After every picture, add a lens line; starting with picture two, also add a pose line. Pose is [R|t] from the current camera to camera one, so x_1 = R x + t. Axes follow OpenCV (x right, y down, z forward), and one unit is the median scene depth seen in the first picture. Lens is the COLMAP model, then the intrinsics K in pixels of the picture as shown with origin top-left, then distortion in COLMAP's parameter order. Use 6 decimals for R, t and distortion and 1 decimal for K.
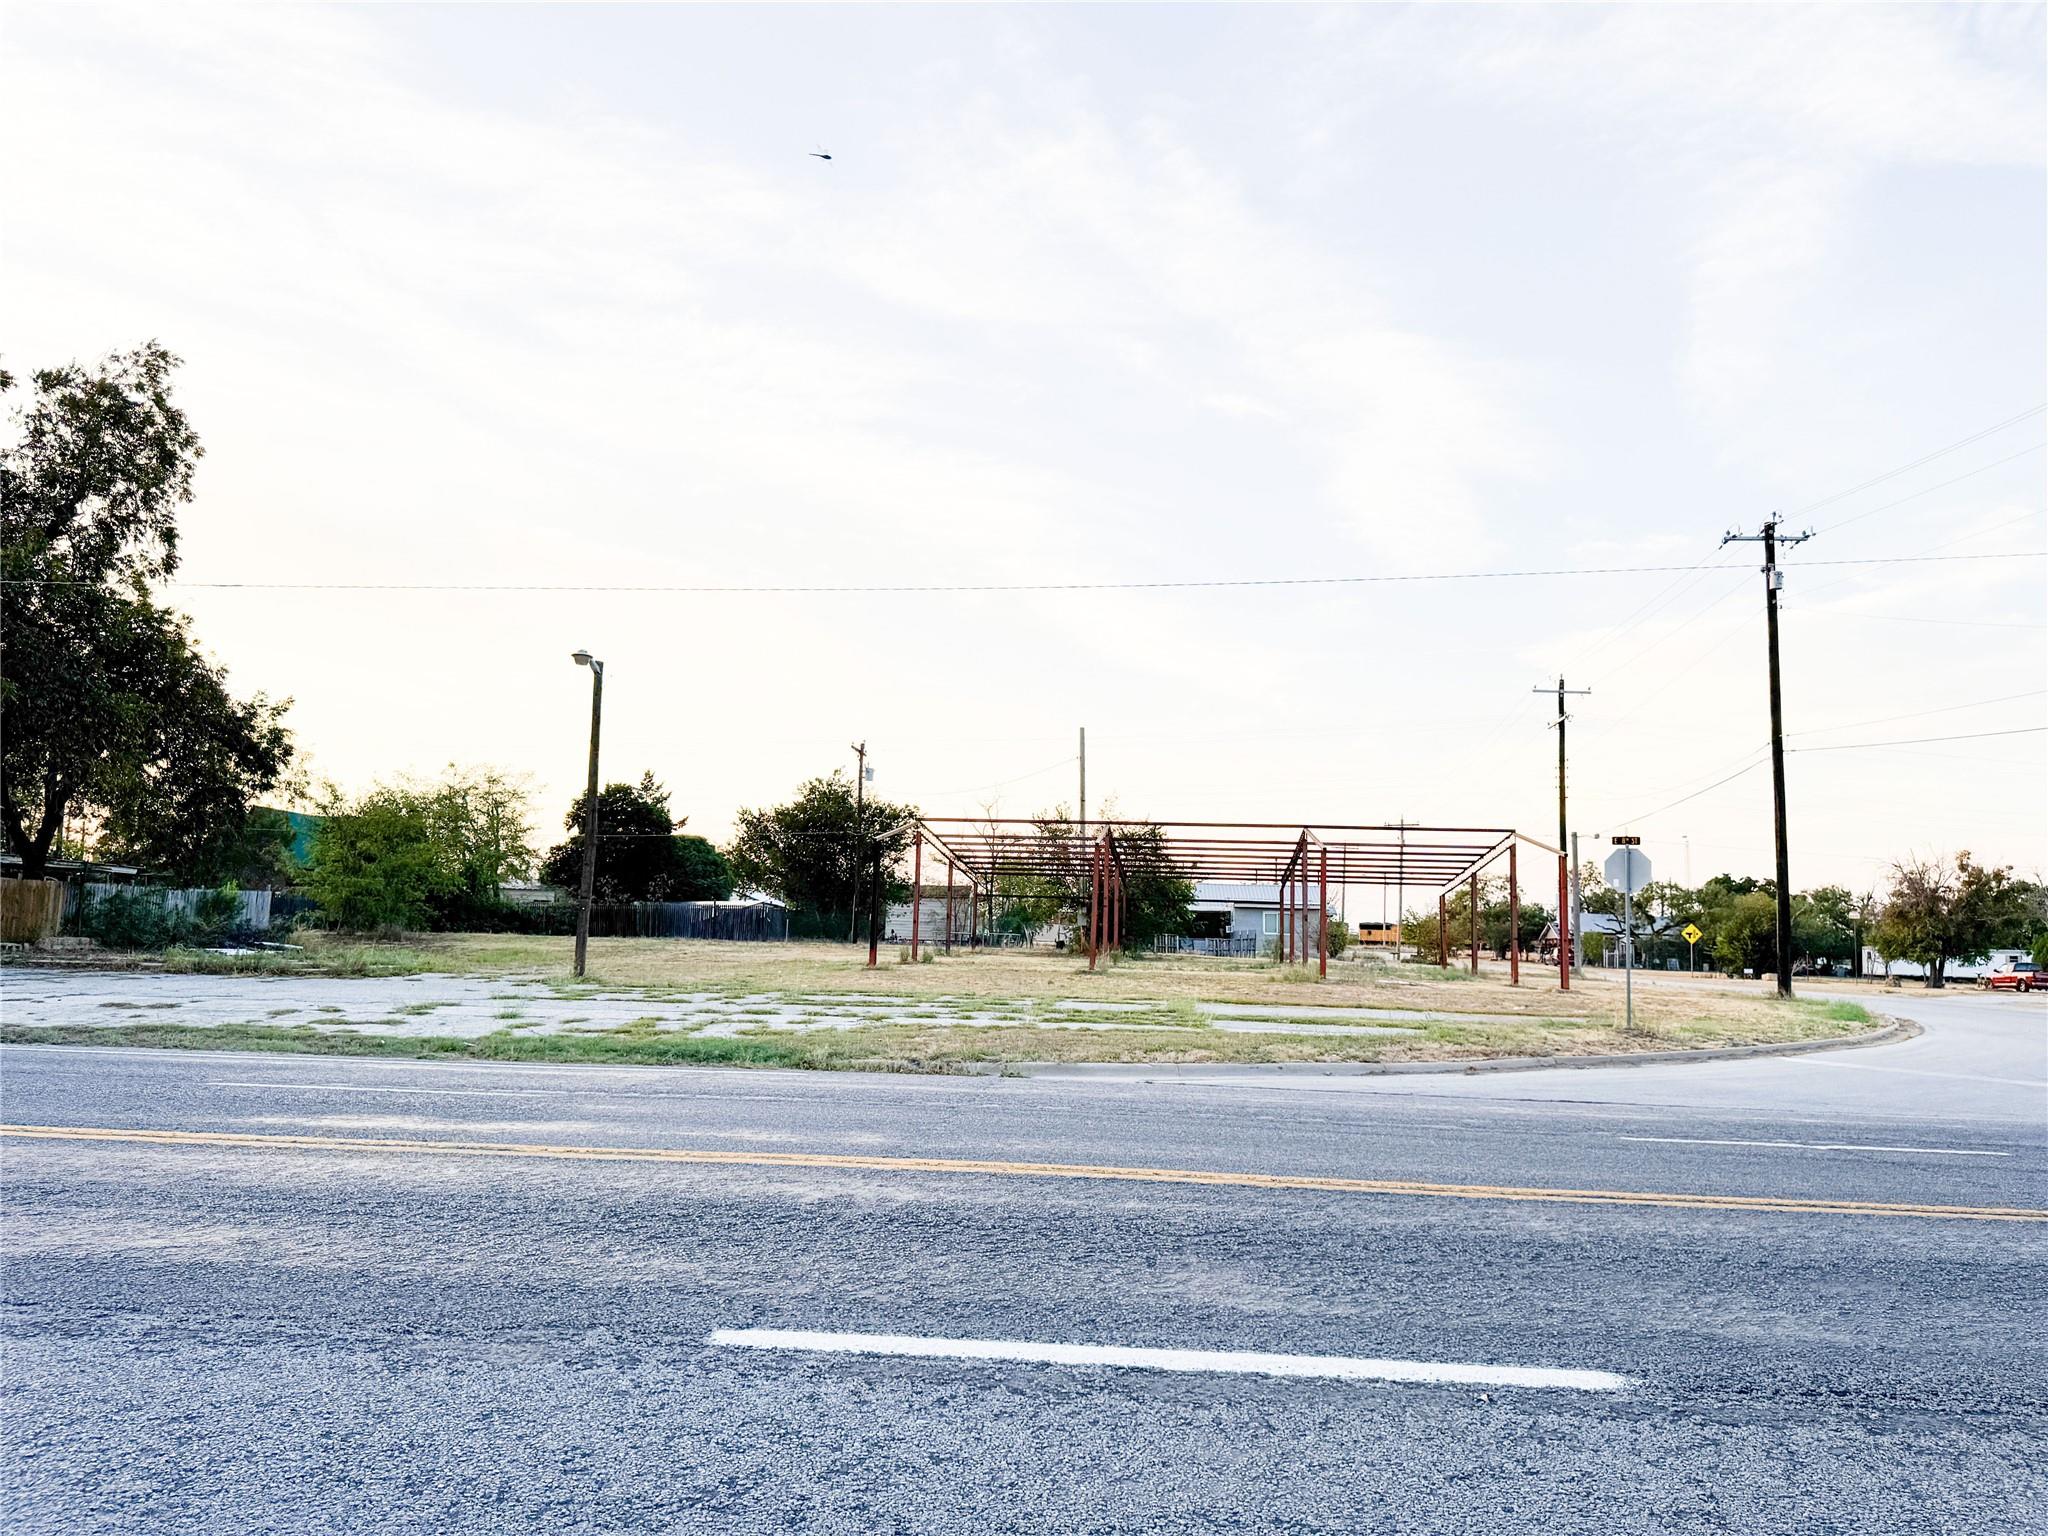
lens RADIAL K [[1476.5, 0, 990.8], [0, 1476.5, 743.3], [0, 0, 1]] dist [0.053762, -0.063686]
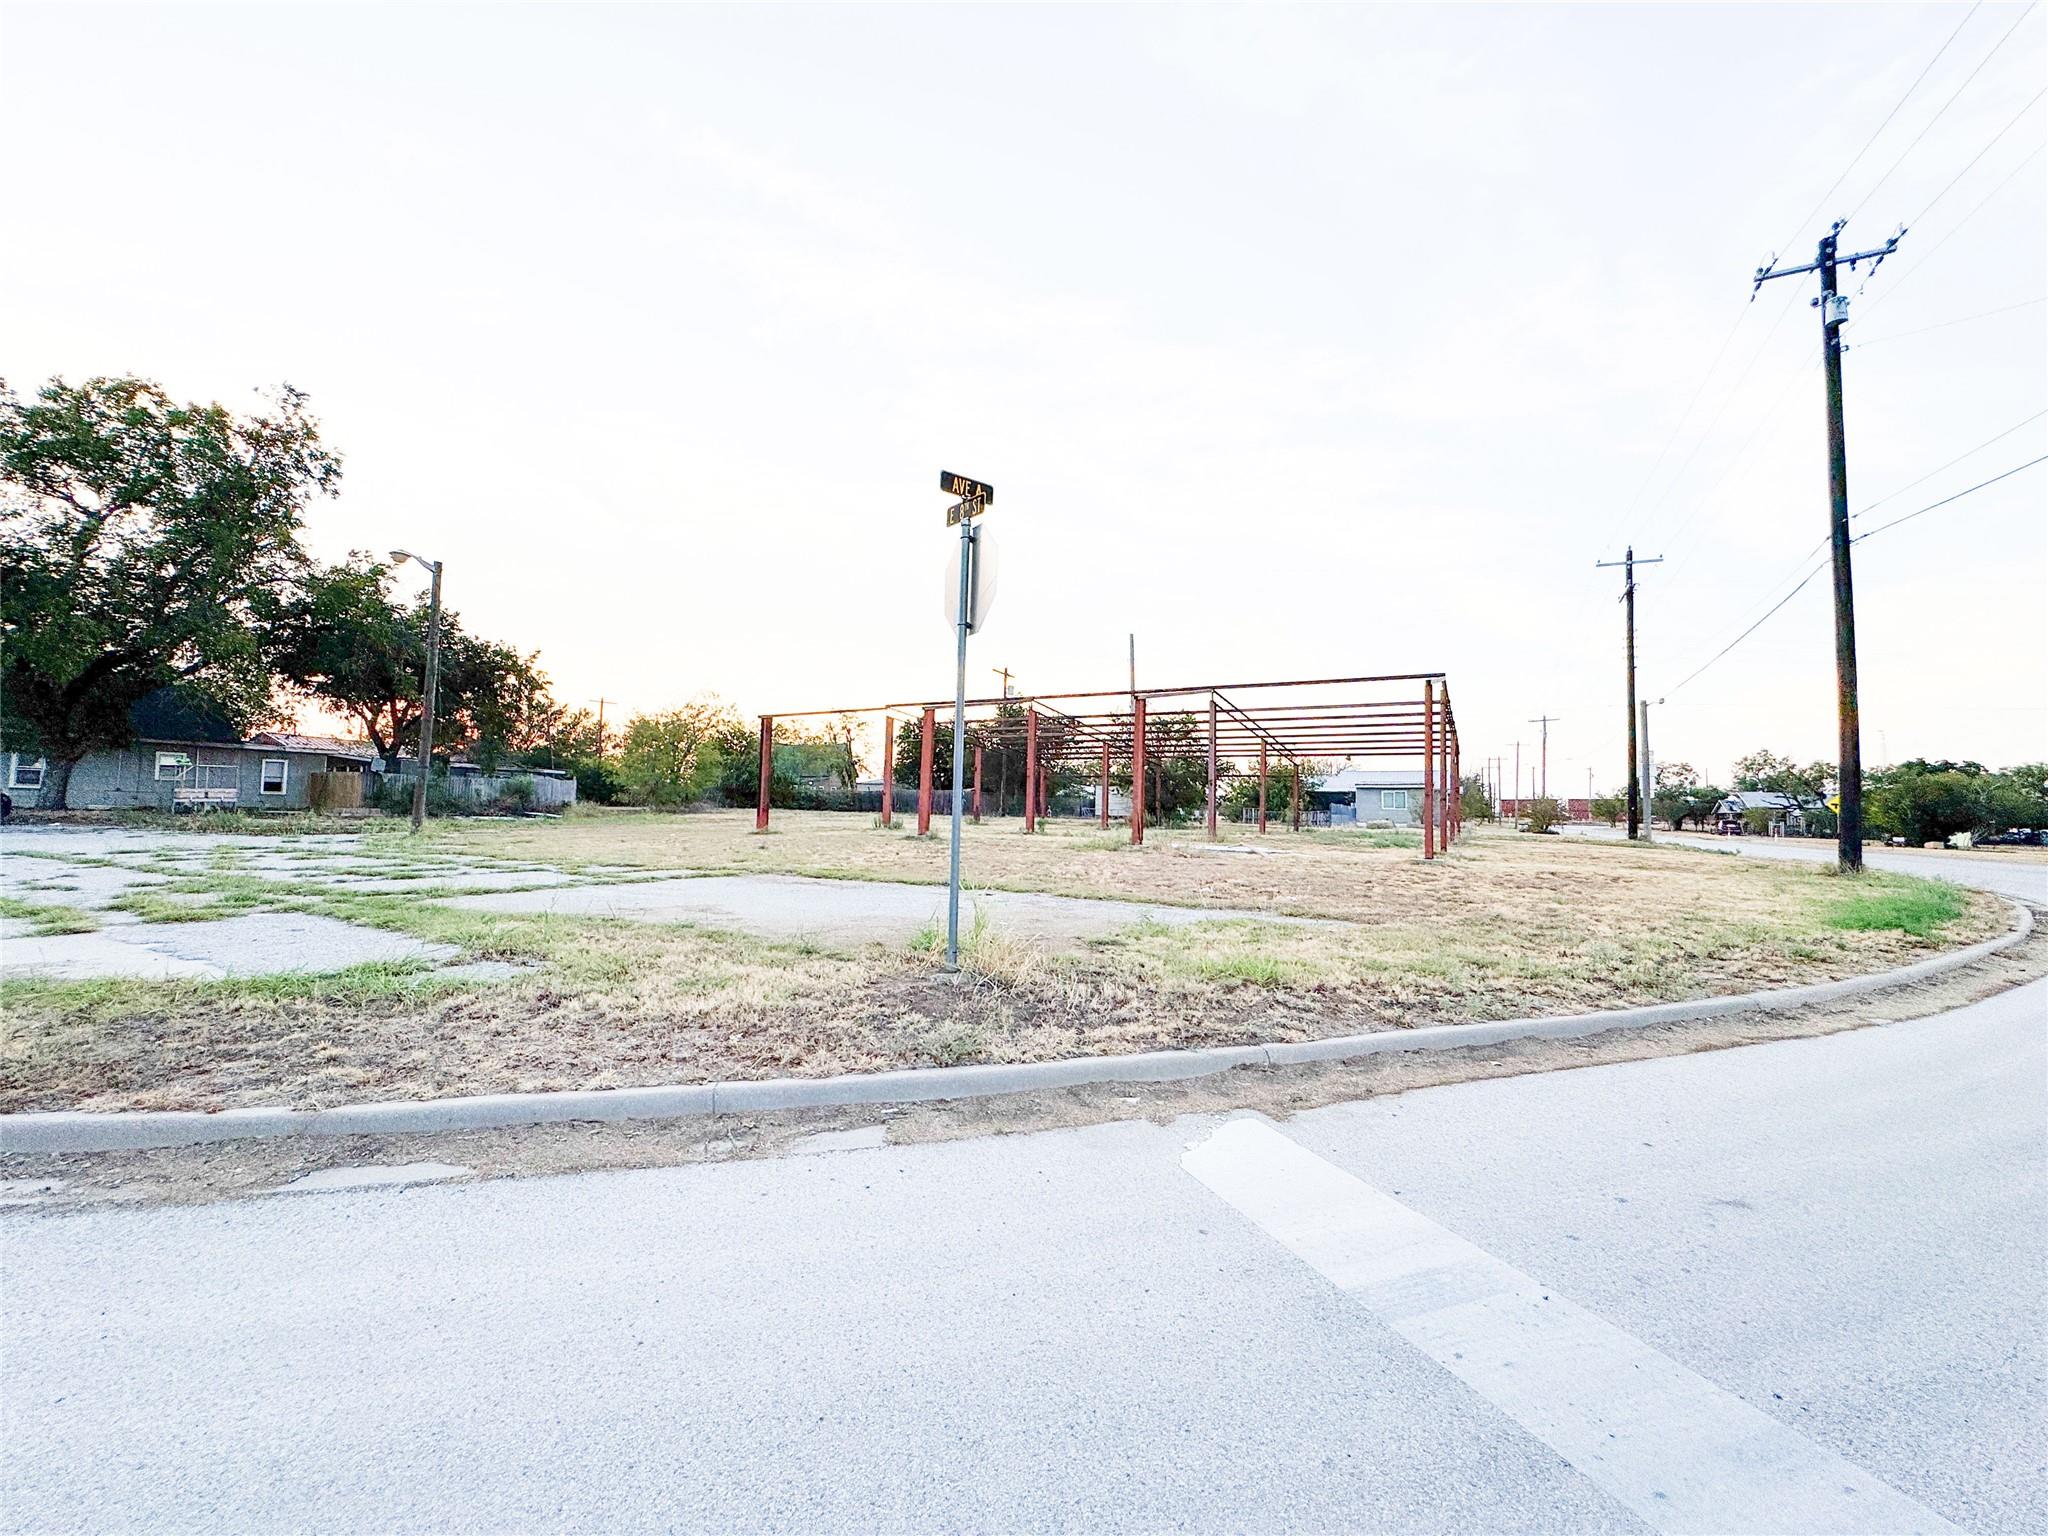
lens RADIAL K [[815.3, 0, 1014.3], [0, 815.3, 759.1], [0, 0, 1]] dist [-0.003050, -0.000215]
pose [[0.919000, -0.031675, -0.392983, 0.252746], [0.053591, 0.997552, 0.044920, 0.060638], [0.390598, -0.062342, 0.918448, 0.381850]]
